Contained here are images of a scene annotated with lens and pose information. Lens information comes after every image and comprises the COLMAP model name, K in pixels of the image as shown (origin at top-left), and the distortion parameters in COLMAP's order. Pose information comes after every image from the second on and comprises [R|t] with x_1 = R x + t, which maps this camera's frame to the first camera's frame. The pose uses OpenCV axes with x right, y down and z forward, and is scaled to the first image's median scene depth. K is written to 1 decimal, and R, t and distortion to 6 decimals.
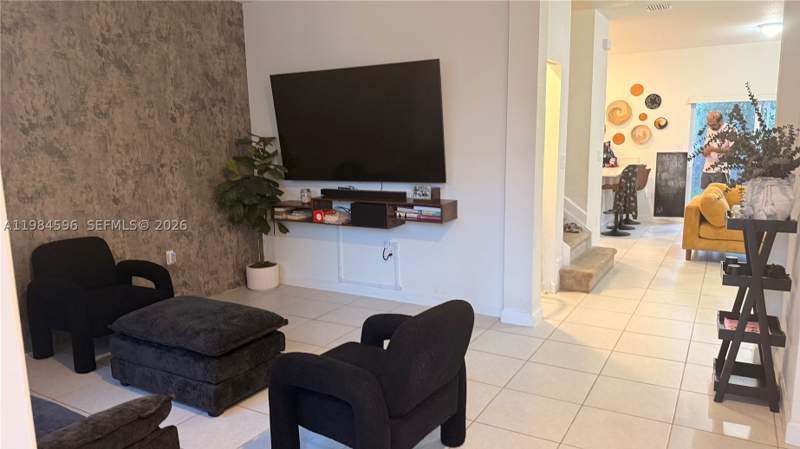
lens RADIAL K [[555.7, 0, 405.3], [0, 555.7, 228.4], [0, 0, 1]] dist [0.036128, -0.028607]
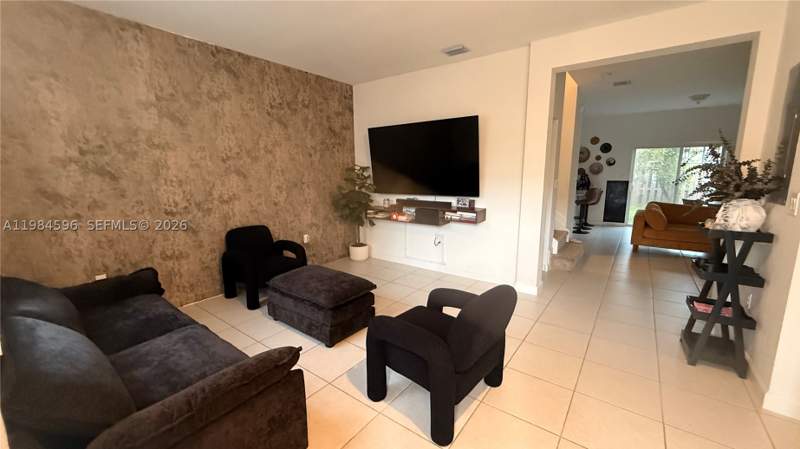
lens RADIAL K [[316.8, 0, 398.0], [0, 316.8, 222.4], [0, 0, 1]] dist [-0.002366, 0.000014]
pose [[0.992095, 0.030914, -0.121619, -0.043073], [-0.030725, 0.999522, 0.003428, -0.009787], [0.121667, 0.000336, 0.992571, 0.119578]]
